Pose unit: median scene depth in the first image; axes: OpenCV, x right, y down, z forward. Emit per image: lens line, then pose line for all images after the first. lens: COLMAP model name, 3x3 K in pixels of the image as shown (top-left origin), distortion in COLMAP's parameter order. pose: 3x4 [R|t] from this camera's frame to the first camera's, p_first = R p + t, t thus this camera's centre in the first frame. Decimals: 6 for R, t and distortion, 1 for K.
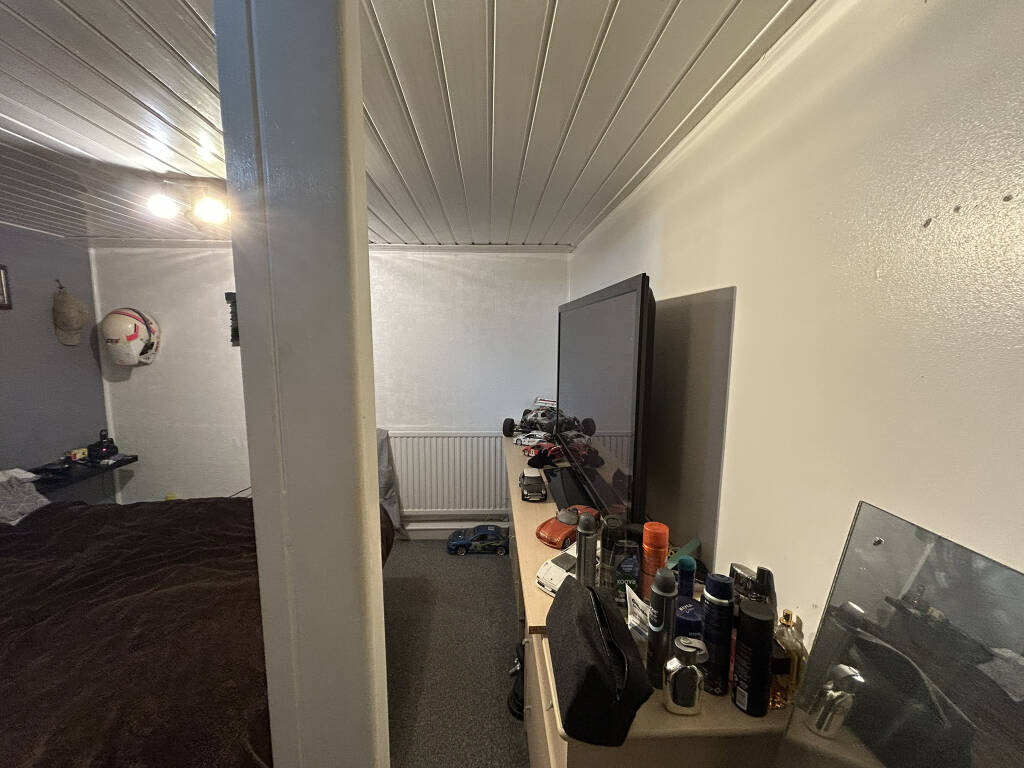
lens RADIAL K [[410.9, 0, 510.6], [0, 410.9, 384.6], [0, 0, 1]] dist [0.000319, 0.000064]
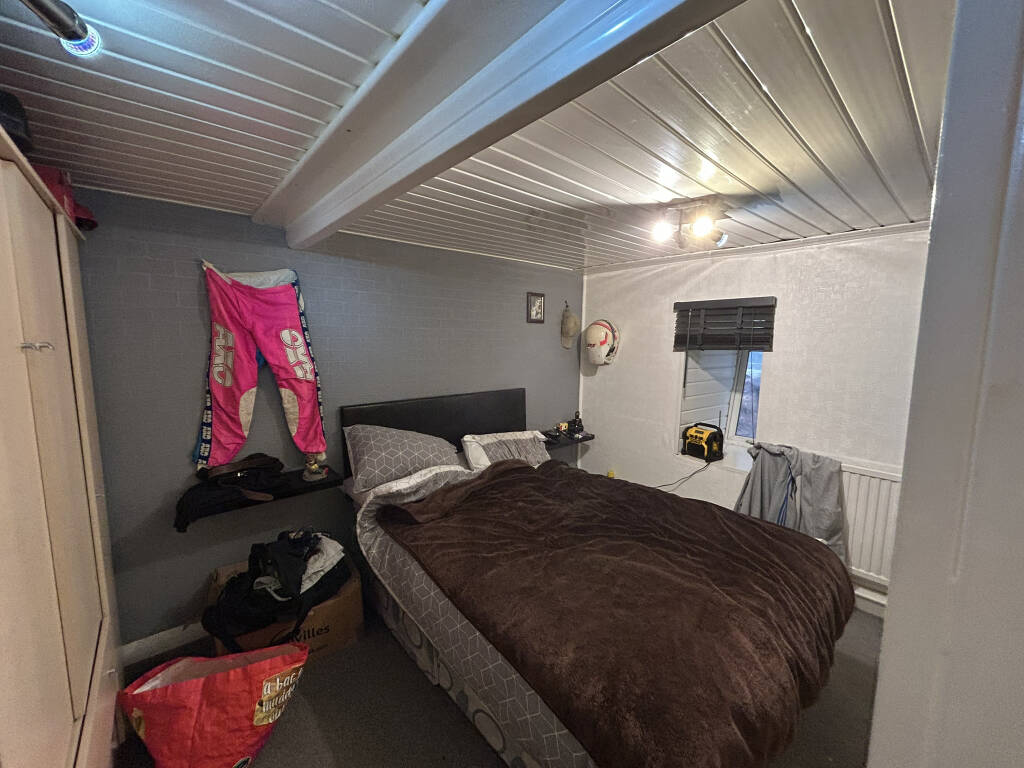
lens RADIAL K [[410.9, 0, 510.6], [0, 410.9, 384.6], [0, 0, 1]] dist [0.000319, 0.000064]
pose [[0.626304, 0.092540, -0.774067, -0.105317], [-0.099238, 0.994316, 0.038577, -0.006838], [0.773237, 0.052656, 0.631928, -0.015675]]
